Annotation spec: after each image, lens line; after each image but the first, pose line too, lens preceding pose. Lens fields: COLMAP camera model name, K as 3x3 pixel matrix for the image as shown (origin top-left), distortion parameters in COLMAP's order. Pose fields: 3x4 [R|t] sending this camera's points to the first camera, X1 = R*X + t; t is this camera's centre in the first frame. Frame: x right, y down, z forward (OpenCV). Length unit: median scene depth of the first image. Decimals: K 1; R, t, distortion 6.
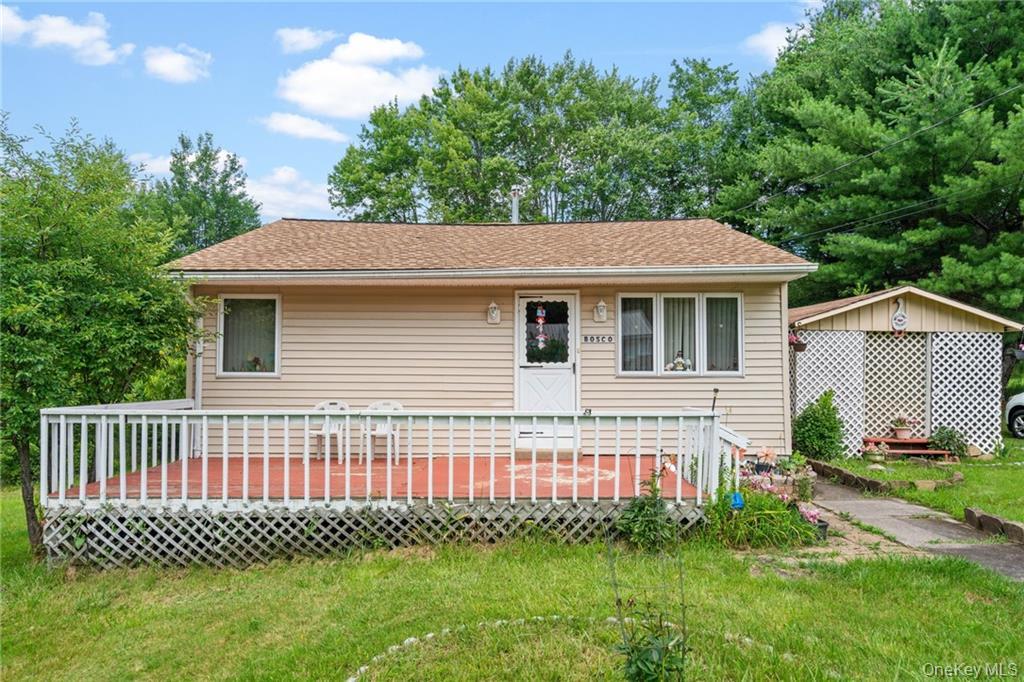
lens RADIAL K [[464.7, 0, 503.8], [0, 464.7, 341.8], [0, 0, 1]] dist [-0.001543, 0.000531]
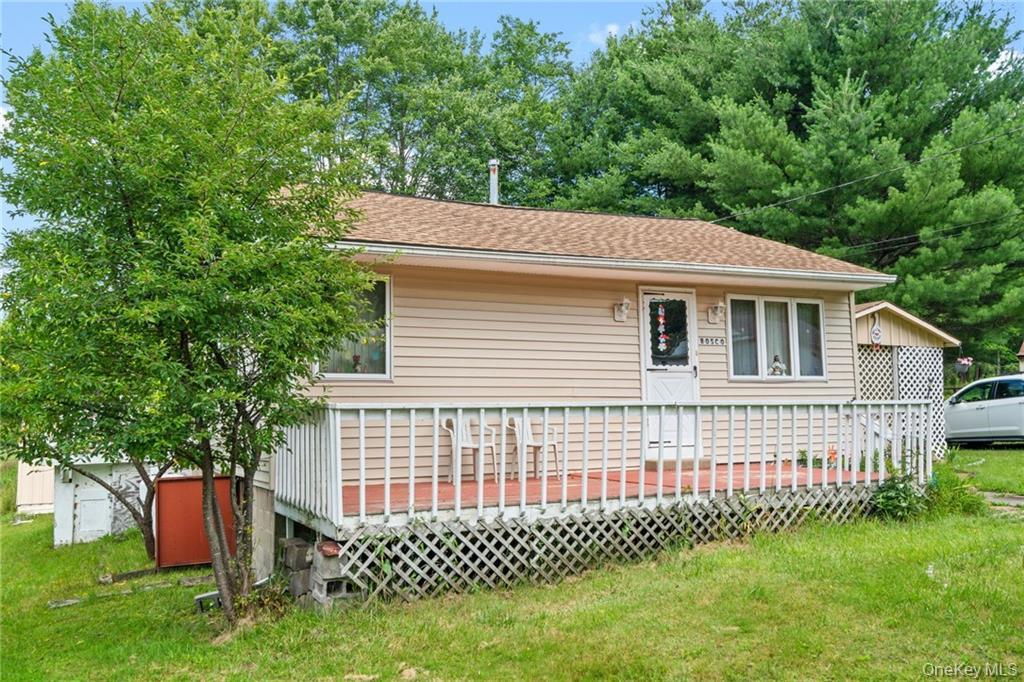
lens RADIAL K [[623.9, 0, 512.0], [0, 623.9, 320.1], [0, 0, 1]] dist [-0.001390, 0.000660]
pose [[0.941744, 0.033108, 0.334698, -0.704748], [-0.011242, 0.997686, -0.067057, 0.047382], [-0.336144, 0.059388, 0.939936, -0.073991]]
